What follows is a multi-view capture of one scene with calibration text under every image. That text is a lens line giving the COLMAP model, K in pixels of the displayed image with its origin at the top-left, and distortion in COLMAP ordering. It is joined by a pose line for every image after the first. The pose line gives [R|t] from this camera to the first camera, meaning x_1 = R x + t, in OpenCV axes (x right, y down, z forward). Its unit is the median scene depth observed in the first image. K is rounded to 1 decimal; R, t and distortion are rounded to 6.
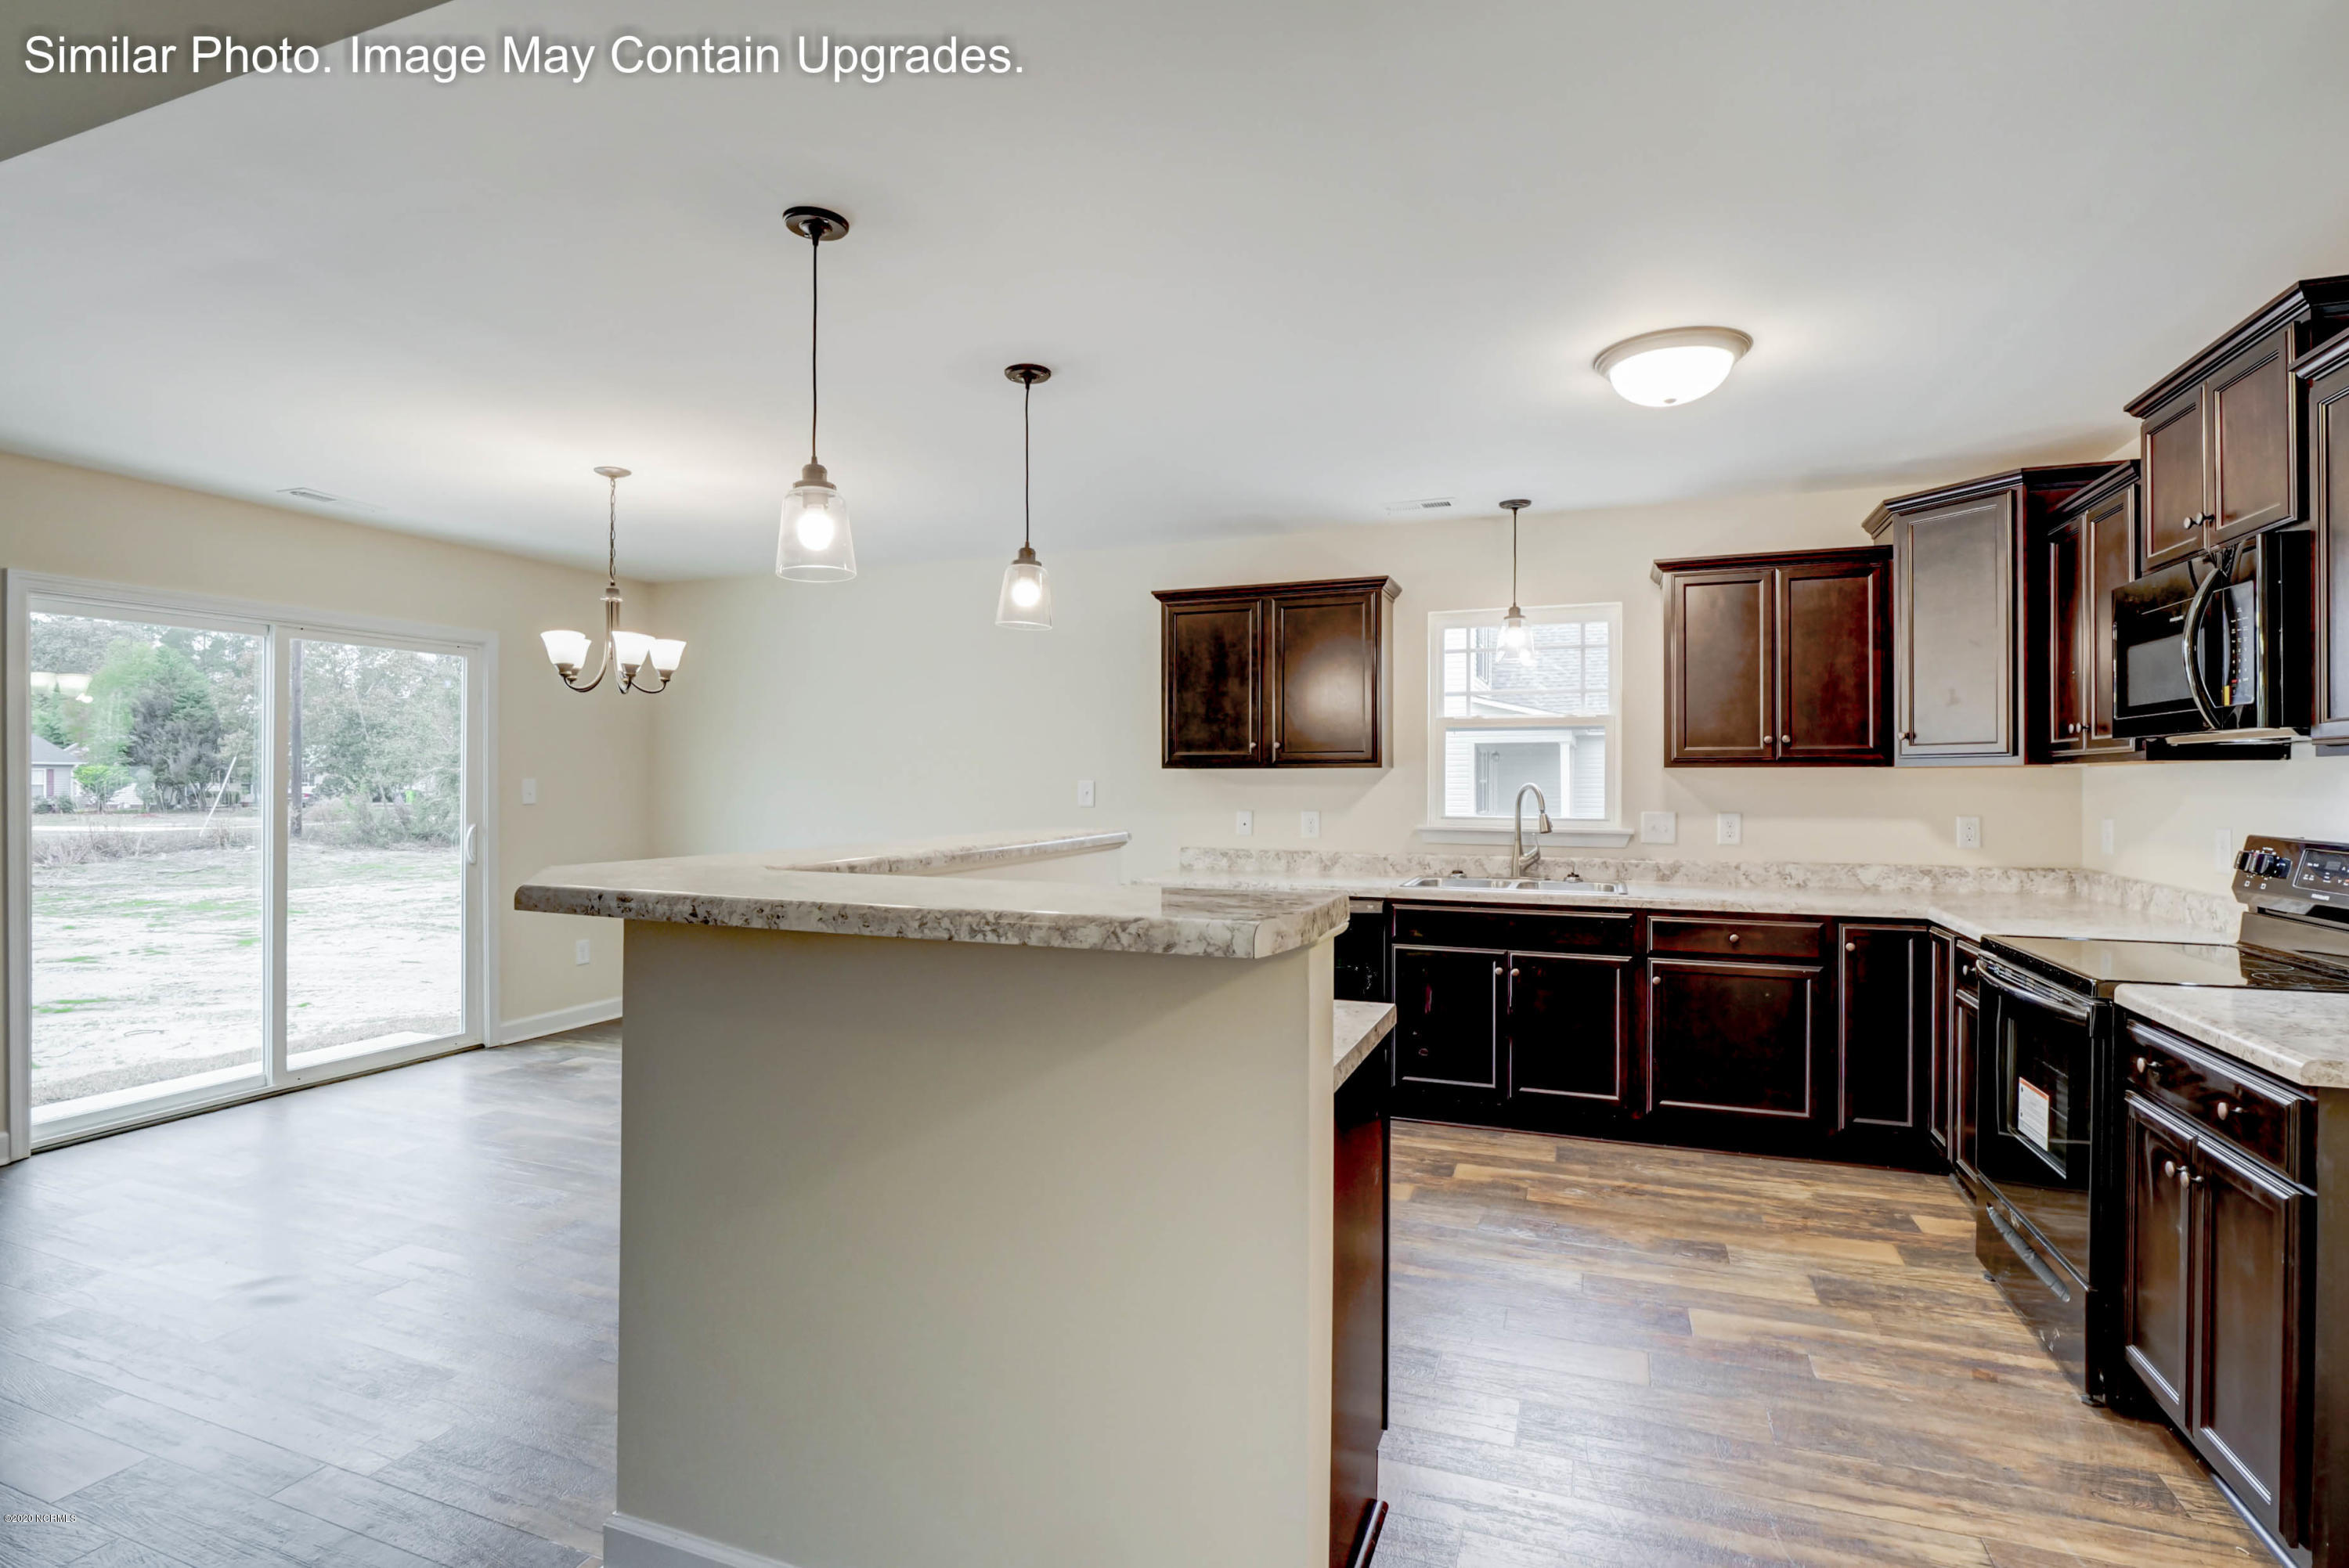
lens RADIAL K [[1142.2, 0, 1174.5], [0, 1142.2, 784.0], [0, 0, 1]] dist [-0.014820, -0.000397]
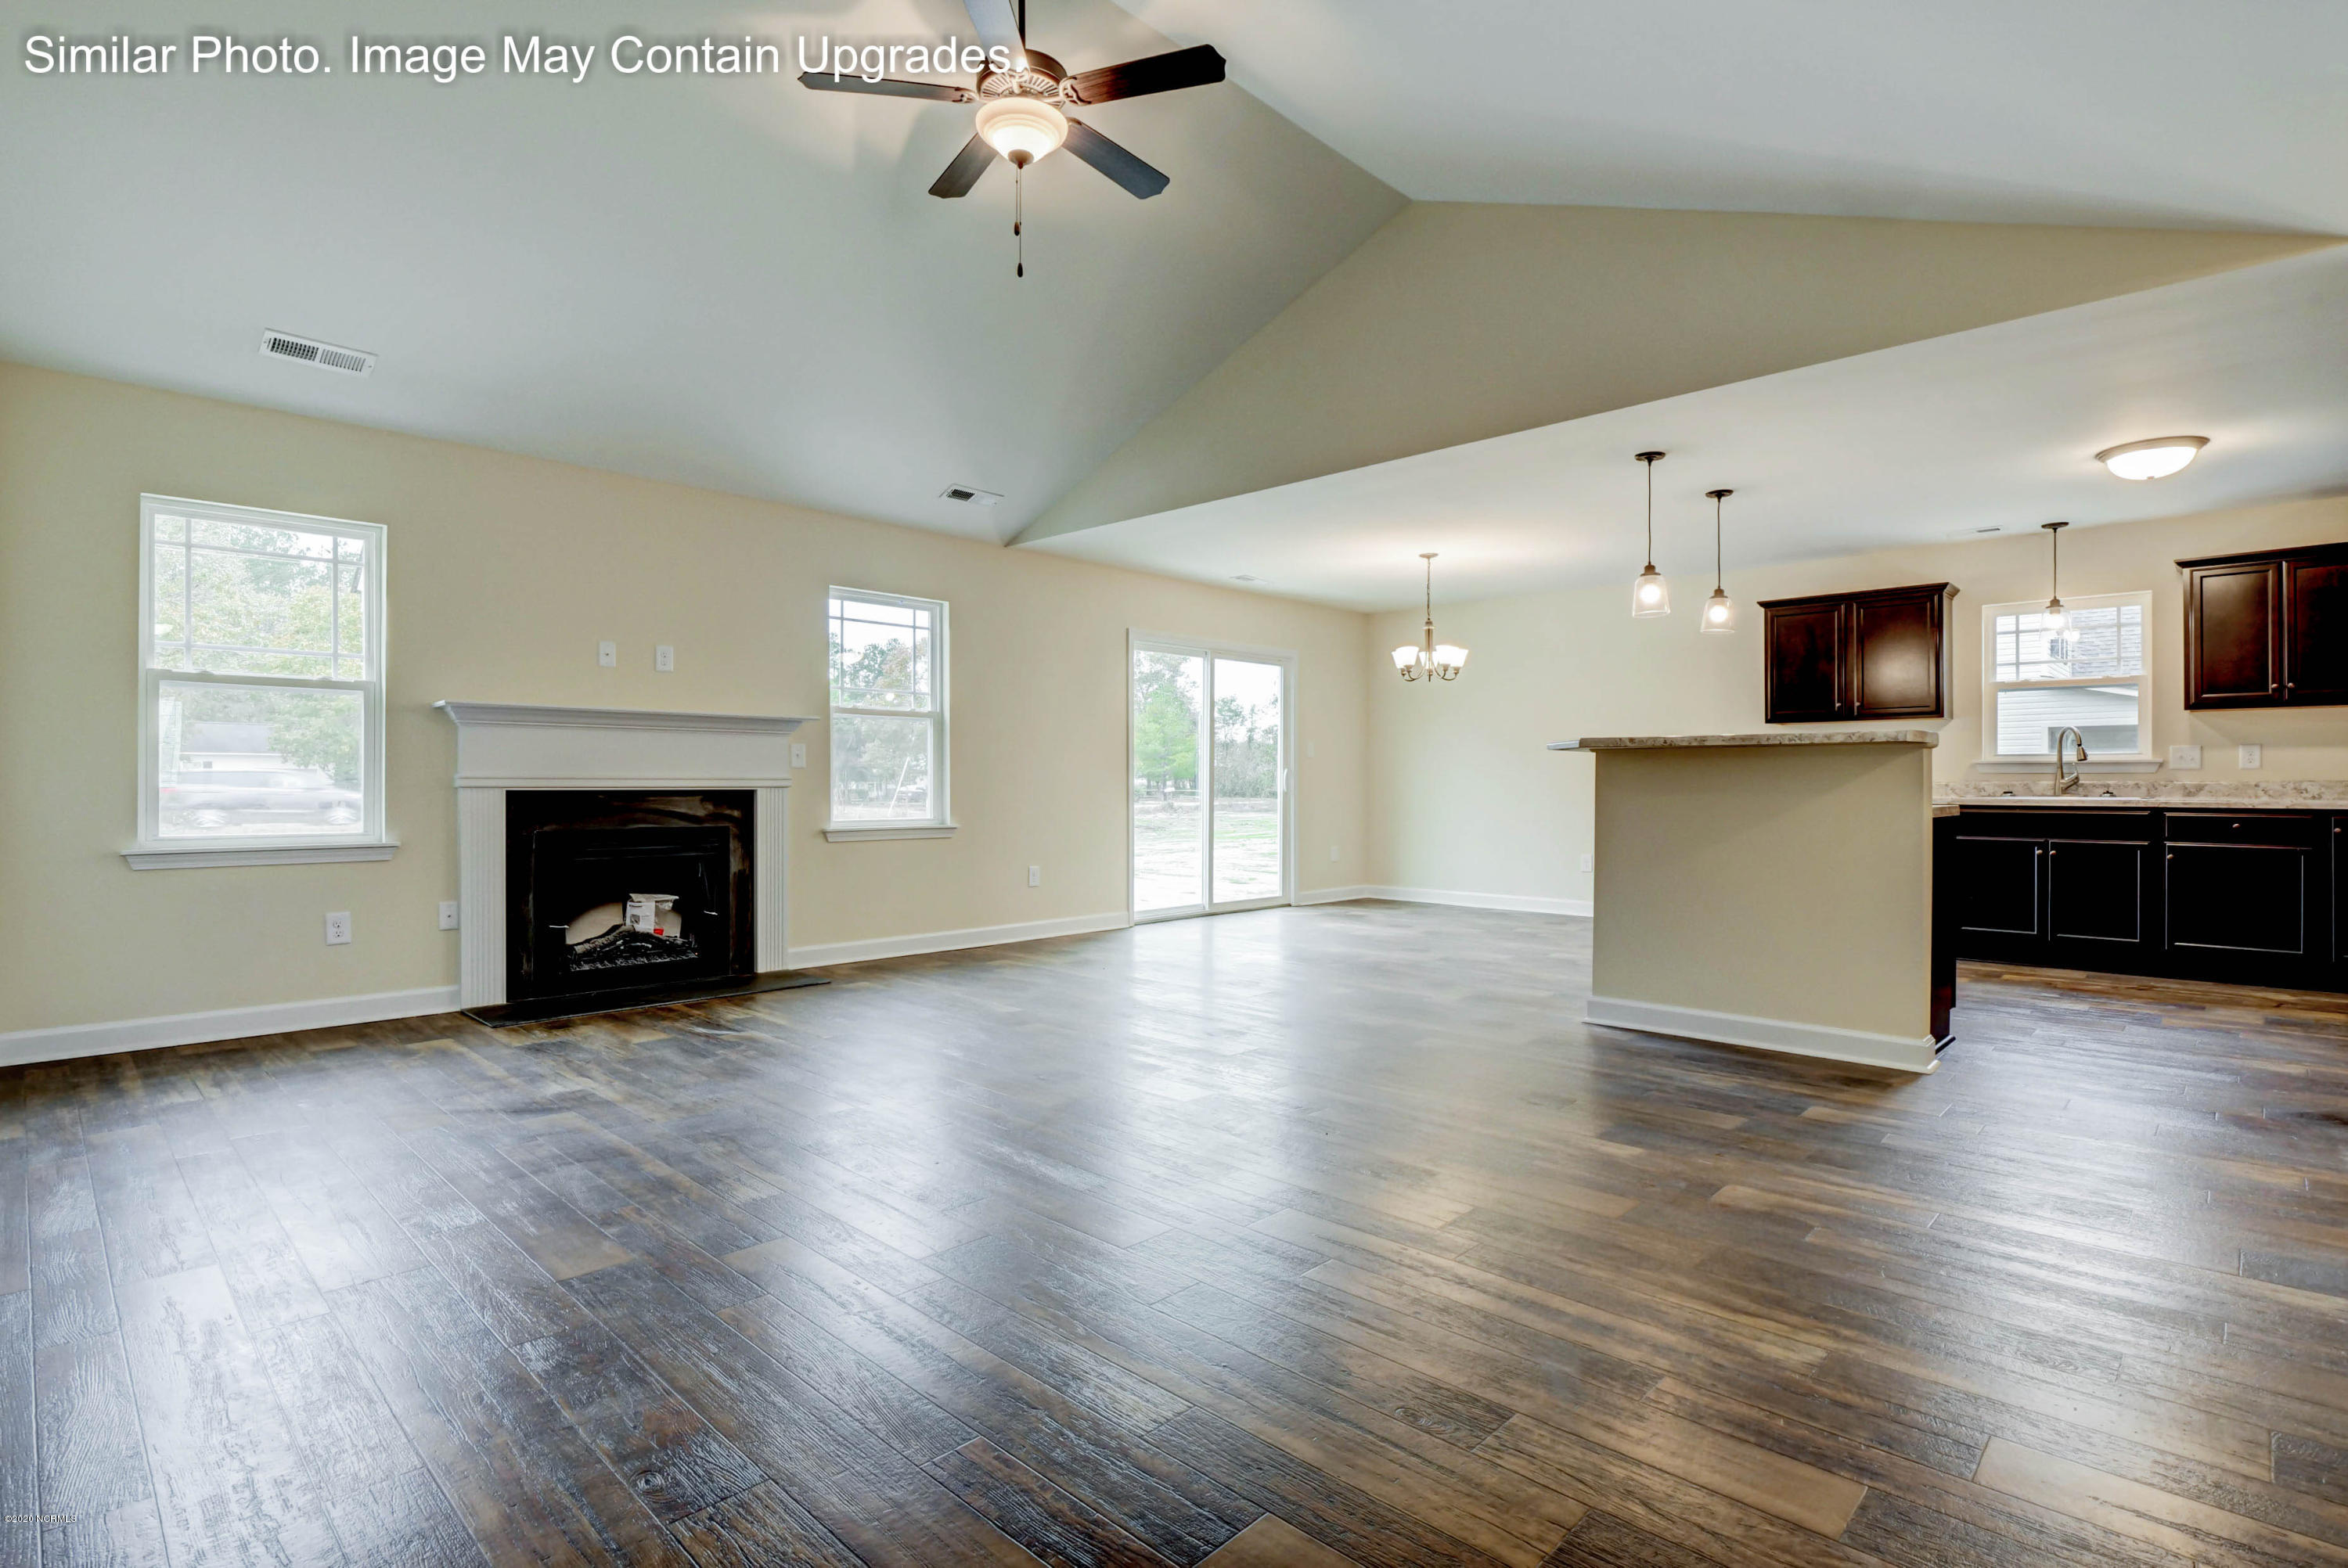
lens RADIAL K [[1141.7, 0, 1174.0], [0, 1141.7, 784.0], [0, 0, 1]] dist [-0.014820, -0.000397]
pose [[0.918503, -0.000293, -0.395415, -0.145467], [-0.001290, 0.999992, -0.003736, 0.077871], [0.395413, 0.003942, 0.918495, -0.700019]]
